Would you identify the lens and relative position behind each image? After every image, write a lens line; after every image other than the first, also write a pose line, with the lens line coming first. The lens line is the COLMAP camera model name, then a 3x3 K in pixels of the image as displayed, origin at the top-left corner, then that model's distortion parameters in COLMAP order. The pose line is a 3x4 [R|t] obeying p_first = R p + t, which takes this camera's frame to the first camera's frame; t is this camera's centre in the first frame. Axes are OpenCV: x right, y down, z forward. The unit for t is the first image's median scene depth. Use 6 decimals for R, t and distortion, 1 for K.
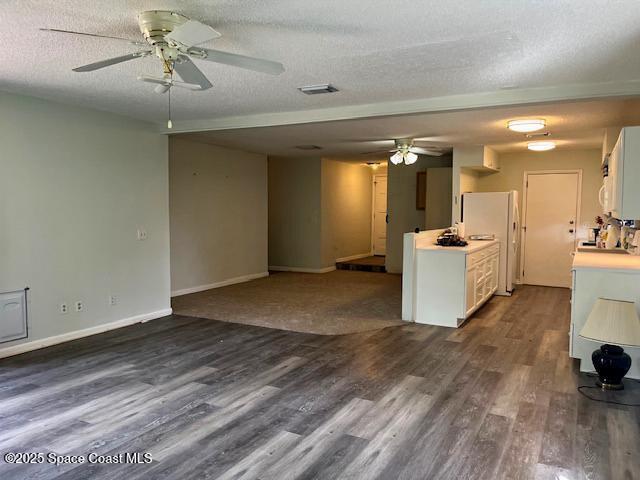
lens RADIAL K [[484.5, 0, 326.1], [0, 484.5, 243.7], [0, 0, 1]] dist [0.062697, -0.087696]
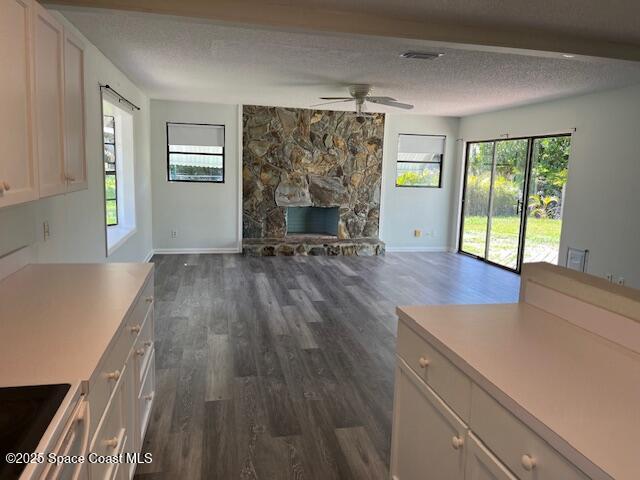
lens RADIAL K [[484.5, 0, 329.0], [0, 484.5, 235.8], [0, 0, 1]] dist [0.062697, -0.087696]
pose [[-0.753632, 0.058953, -0.654648, 0.702758], [-0.092006, 0.976703, 0.193872, -0.128698], [0.650826, 0.206339, -0.730650, 1.513960]]
